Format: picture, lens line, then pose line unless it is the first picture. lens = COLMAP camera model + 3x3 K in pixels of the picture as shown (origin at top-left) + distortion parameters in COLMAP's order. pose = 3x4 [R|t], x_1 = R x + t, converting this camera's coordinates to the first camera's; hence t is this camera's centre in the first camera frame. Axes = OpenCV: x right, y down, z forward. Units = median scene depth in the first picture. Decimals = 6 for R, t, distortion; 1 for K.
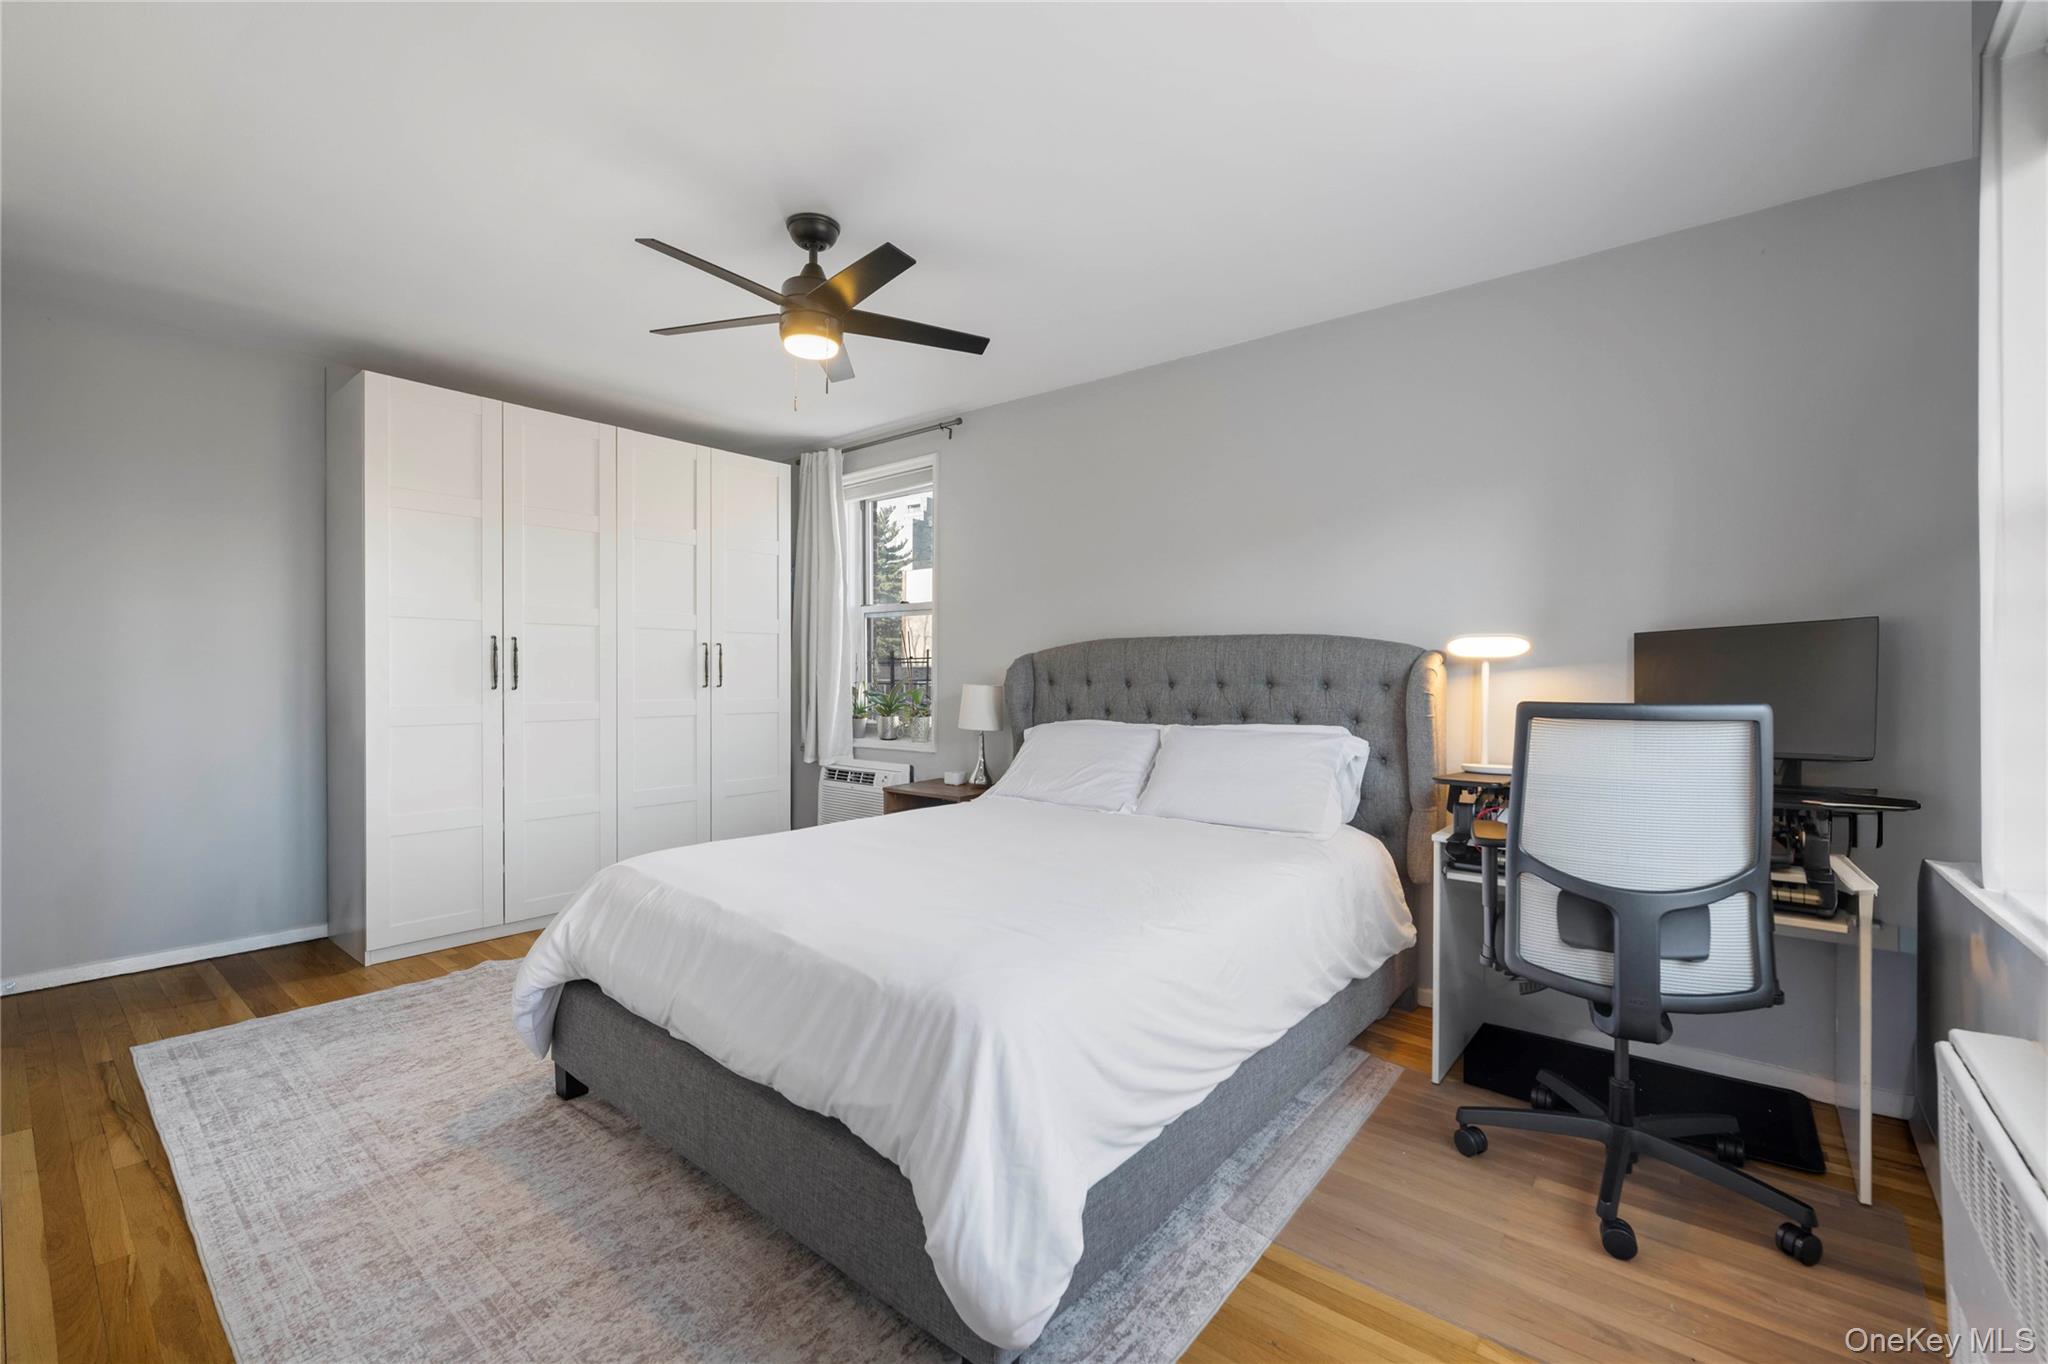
lens RADIAL K [[862.6, 0, 1024.0], [0, 862.6, 682.0], [0, 0, 1]] dist [0.000315, 0.000096]
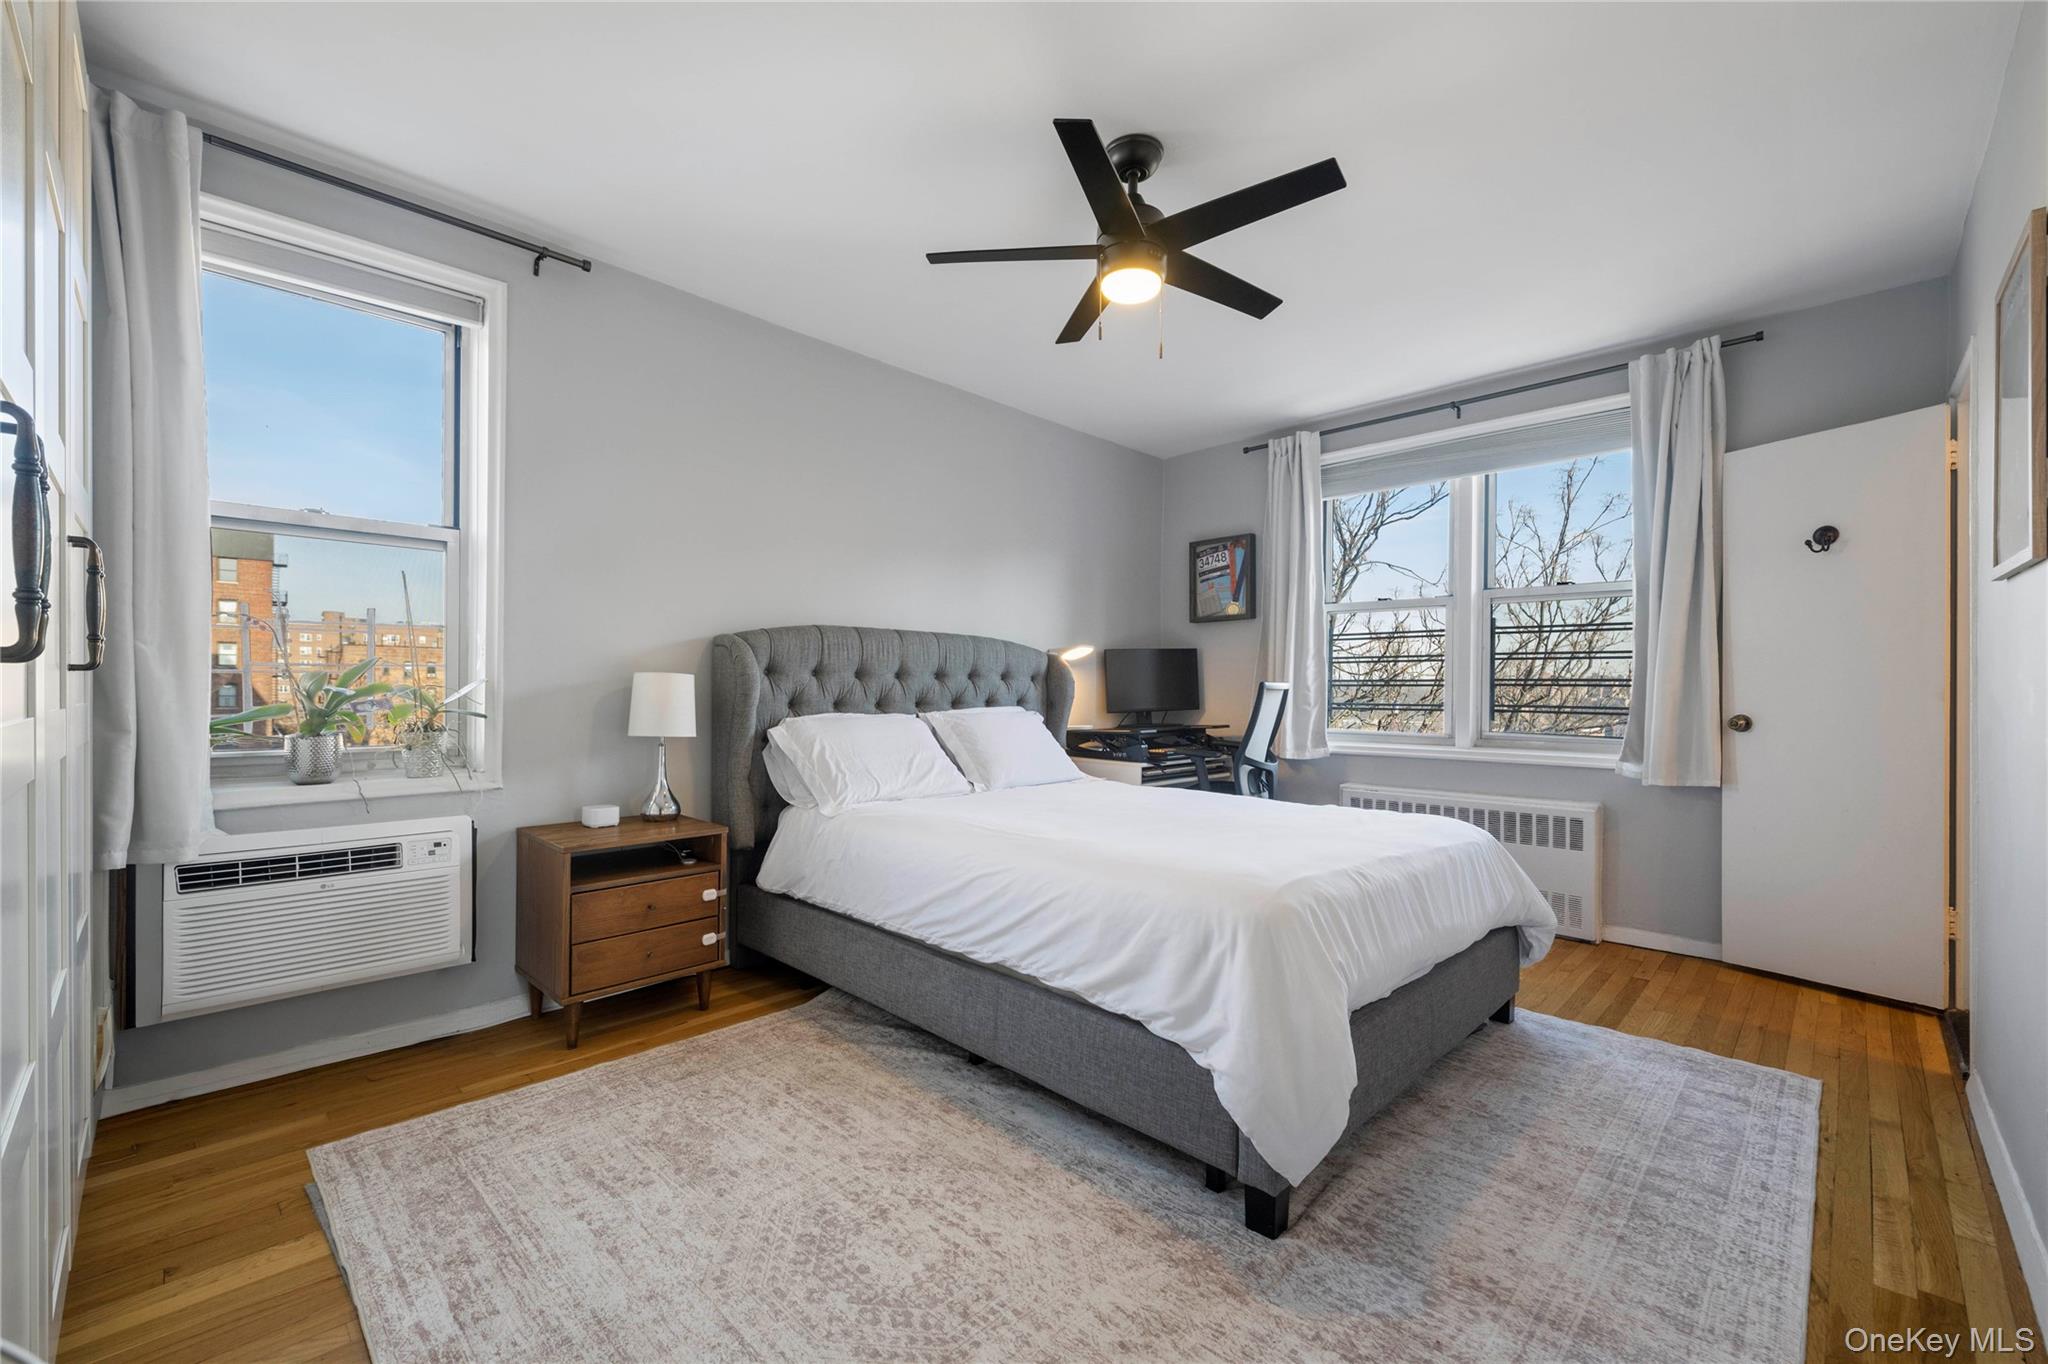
lens RADIAL K [[826.7, 0, 1021.9], [0, 826.7, 696.9], [0, 0, 1]] dist [0.001417, -0.000074]
pose [[0.093821, -0.009833, 0.995540, -1.046691], [0.002453, 0.999950, 0.009646, 0.024407], [-0.995586, 0.001537, 0.093841, 0.972683]]
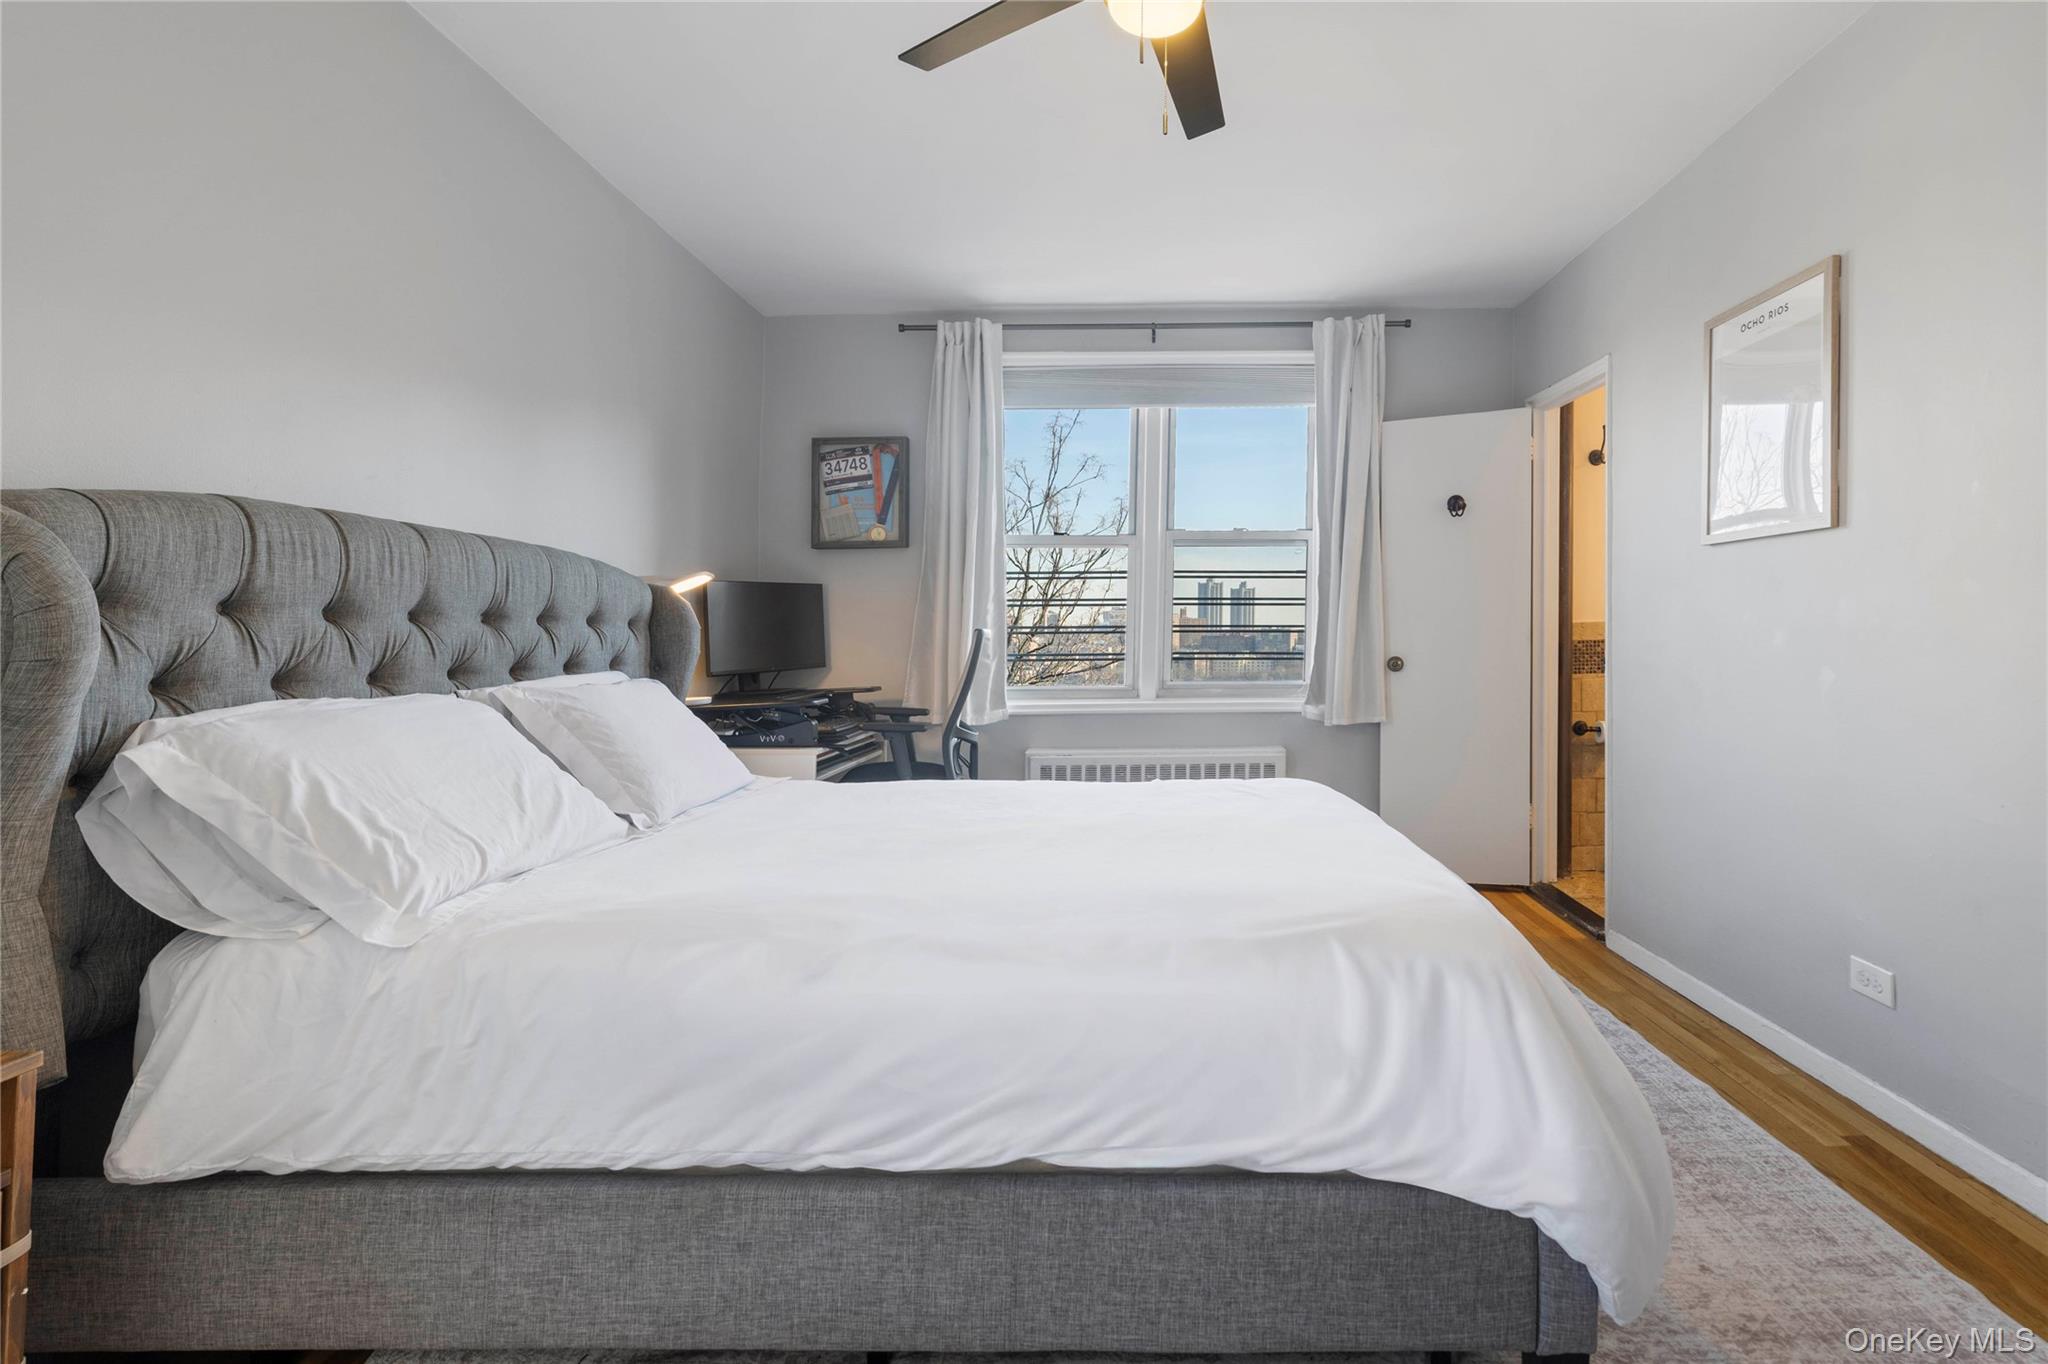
lens RADIAL K [[905.8, 0, 1026.2], [0, 905.8, 636.1], [0, 0, 1]] dist [-0.000499, 0.000154]
pose [[-0.631504, 0.006803, 0.775342, -0.585188], [0.012004, 0.999927, 0.001004, 0.022987], [-0.775279, 0.009941, -0.631540, 1.385360]]
